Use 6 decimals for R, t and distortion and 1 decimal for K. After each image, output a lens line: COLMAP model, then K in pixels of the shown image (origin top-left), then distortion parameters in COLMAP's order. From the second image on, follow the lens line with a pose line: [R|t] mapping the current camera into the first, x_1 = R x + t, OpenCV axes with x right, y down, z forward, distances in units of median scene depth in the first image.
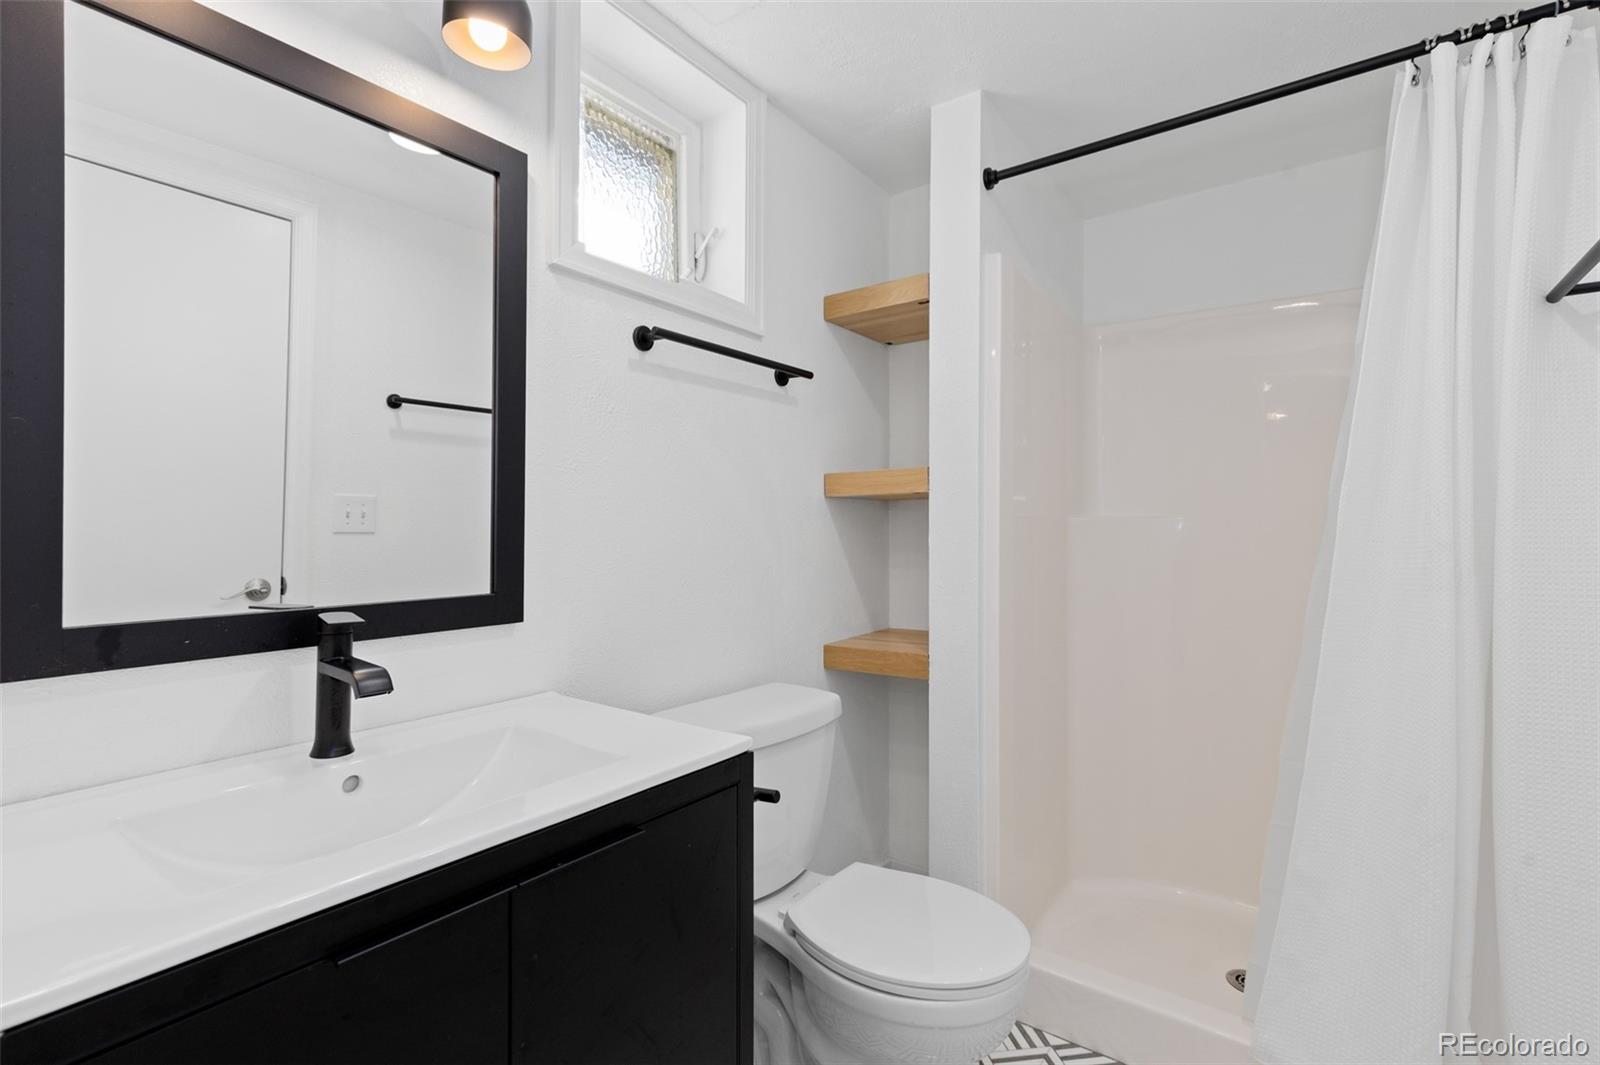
lens RADIAL K [[733.7, 0, 801.0], [0, 733.7, 534.9], [0, 0, 1]] dist [0.009934, 0.000058]
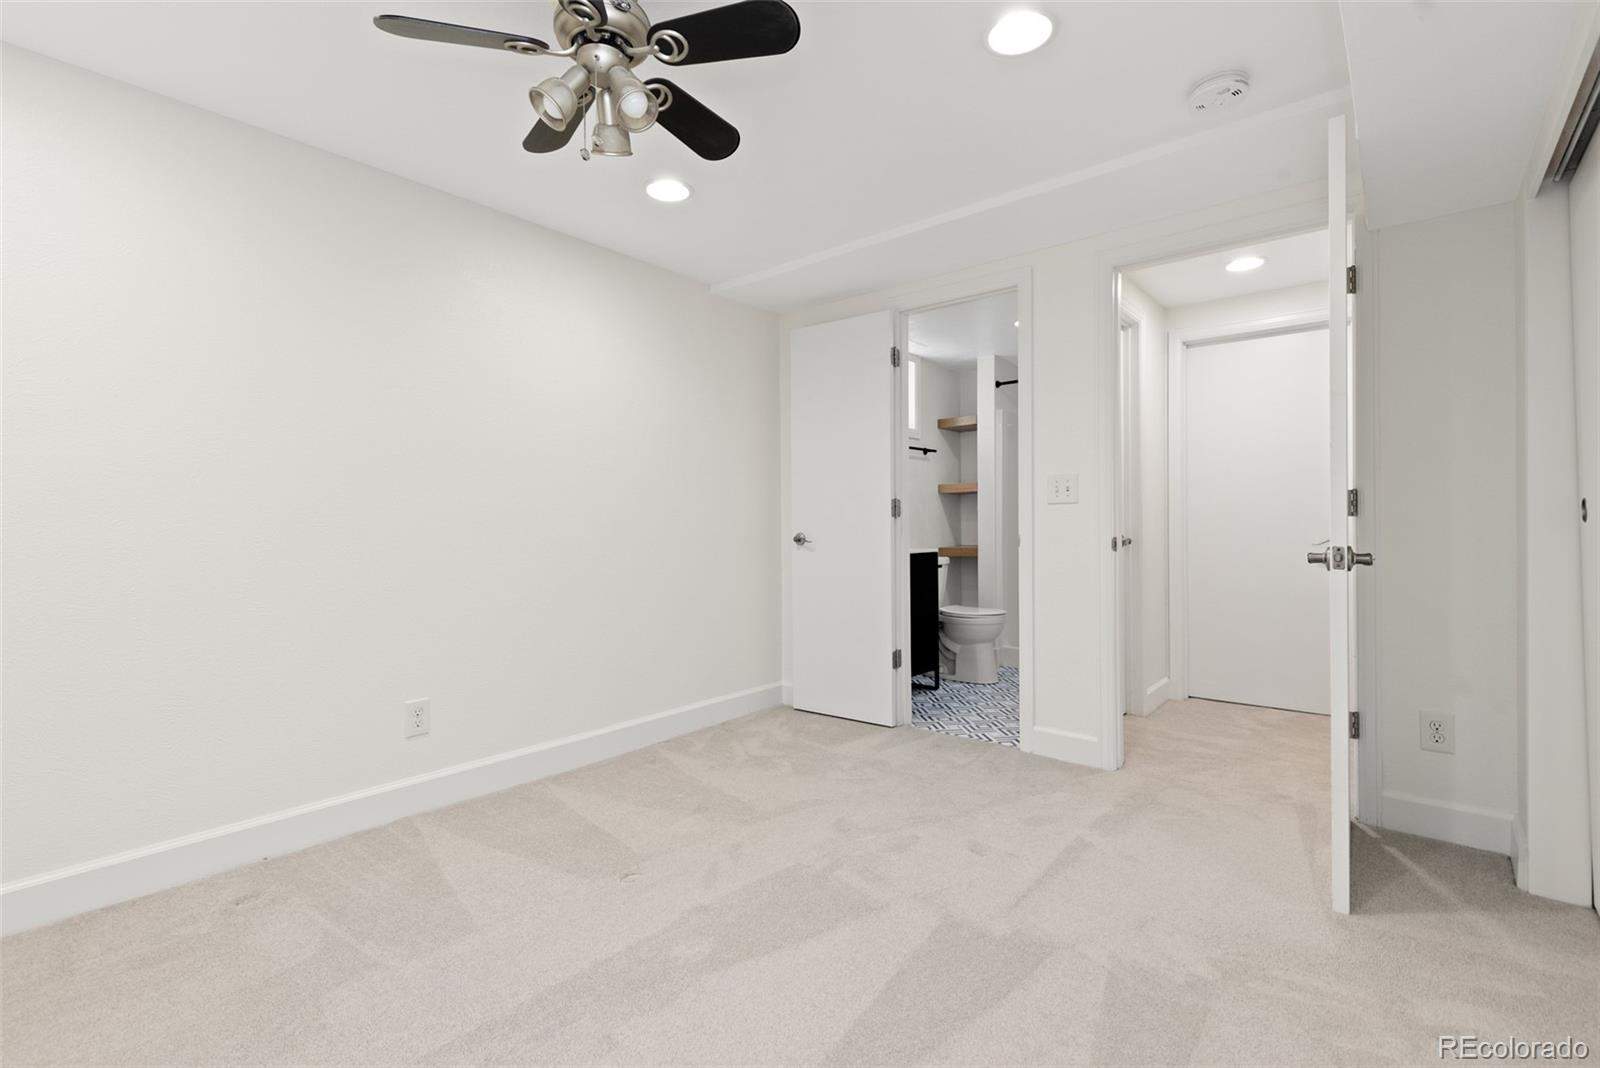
lens RADIAL K [[733.7, 0, 797.1], [0, 733.7, 529.7], [0, 0, 1]] dist [0.009934, 0.000058]
pose [[0.997405, -0.004055, -0.071886, -0.298524], [0.003525, 0.999966, -0.007508, 0.103745], [0.071914, 0.007236, 0.997385, -1.772617]]
